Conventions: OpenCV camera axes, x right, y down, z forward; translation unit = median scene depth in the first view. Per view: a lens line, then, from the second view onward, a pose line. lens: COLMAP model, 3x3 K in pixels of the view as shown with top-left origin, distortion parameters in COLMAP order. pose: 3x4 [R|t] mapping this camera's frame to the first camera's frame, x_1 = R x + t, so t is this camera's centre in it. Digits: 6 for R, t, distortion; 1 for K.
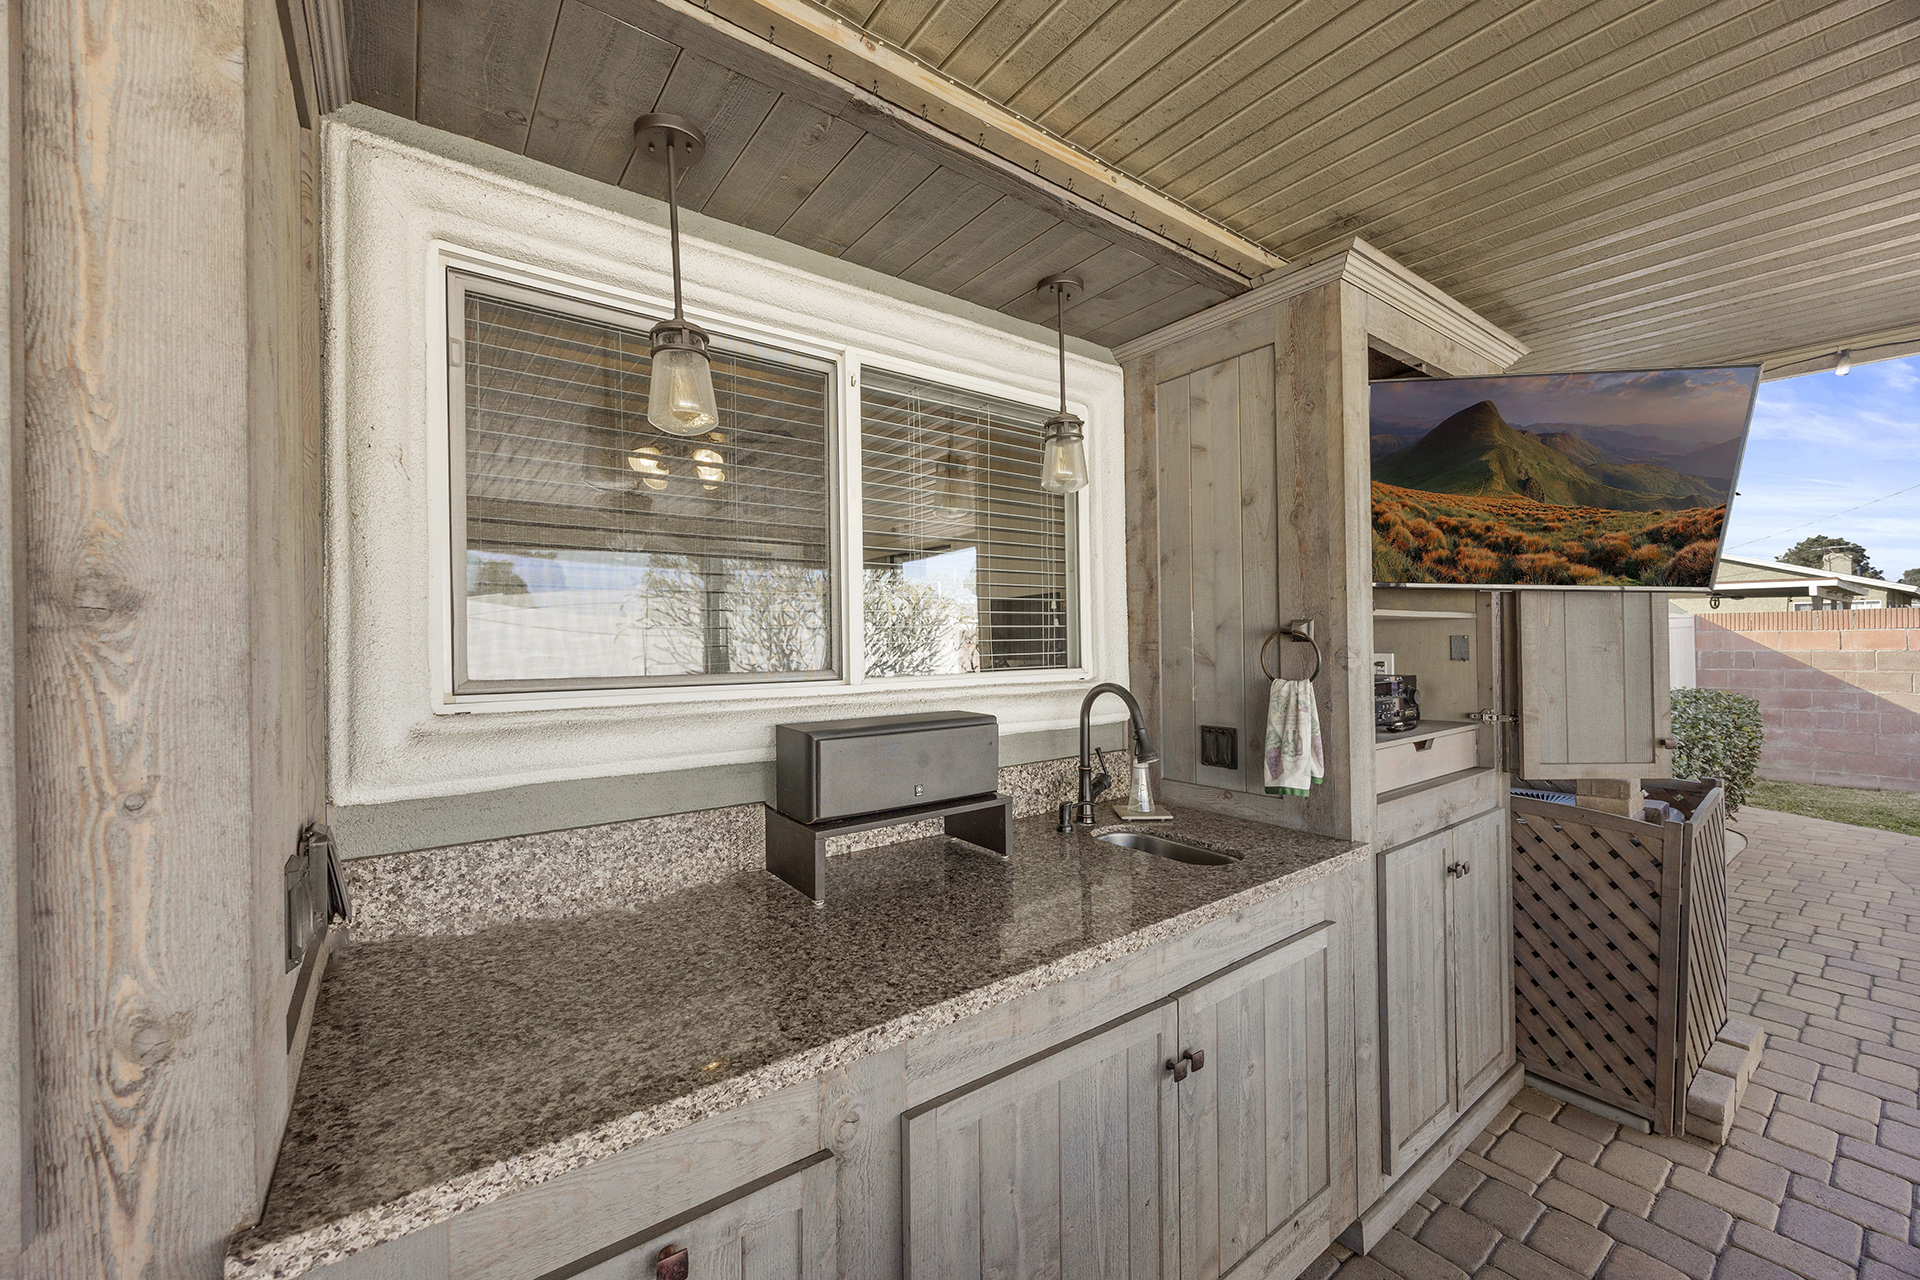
lens RADIAL K [[741.1, 0, 961.8], [0, 741.1, 630.9], [0, 0, 1]] dist [-0.001888, -0.000305]
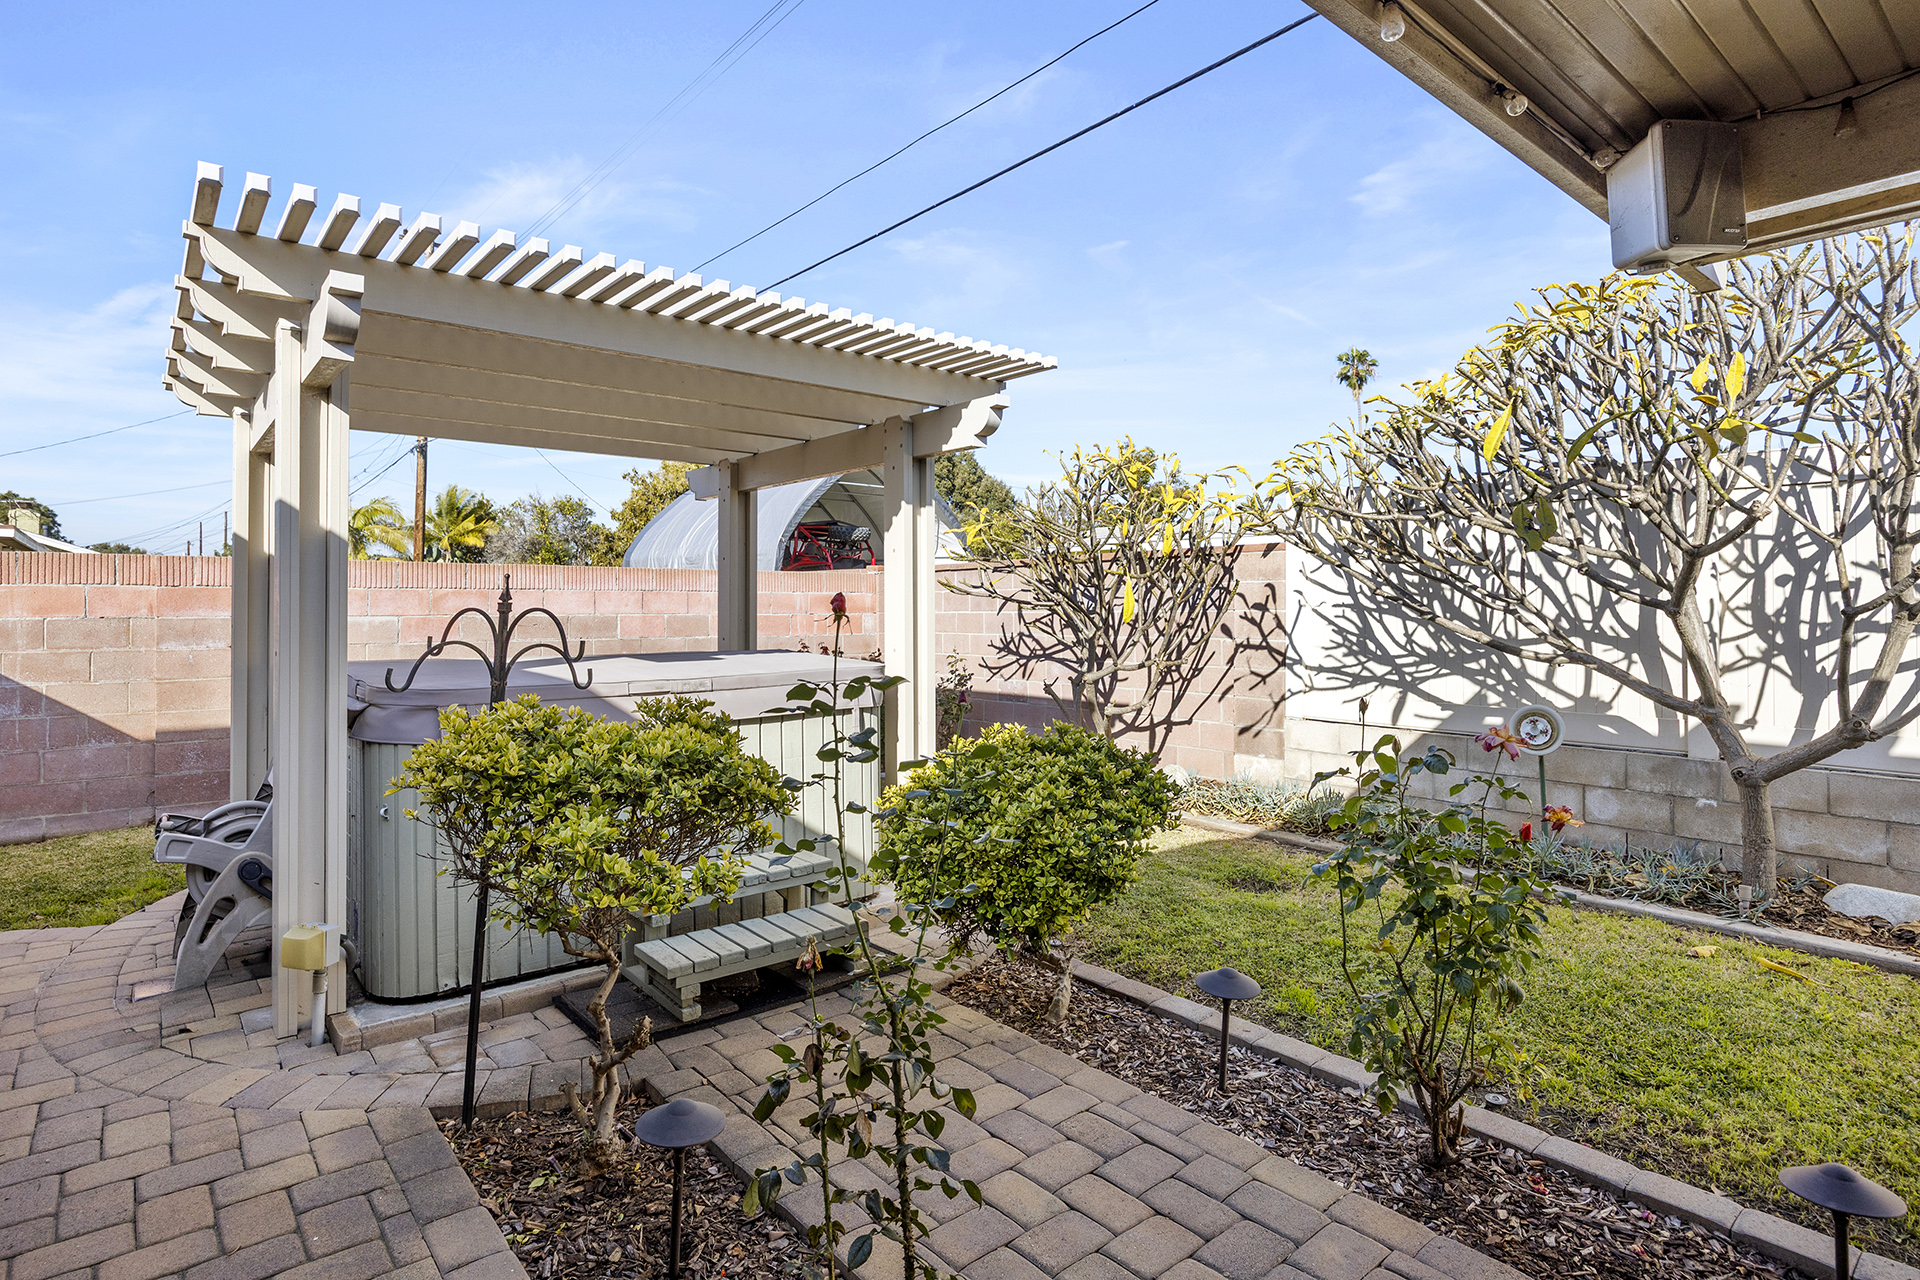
lens RADIAL K [[999.1, 0, 963.5], [0, 999.1, 612.3], [0, 0, 1]] dist [-0.003304, -0.000380]
pose [[-0.052793, 0.007309, 0.998579, 0.339059], [-0.009266, 0.999927, -0.007808, 0.020705], [-0.998563, -0.009665, -0.052721, 0.254049]]
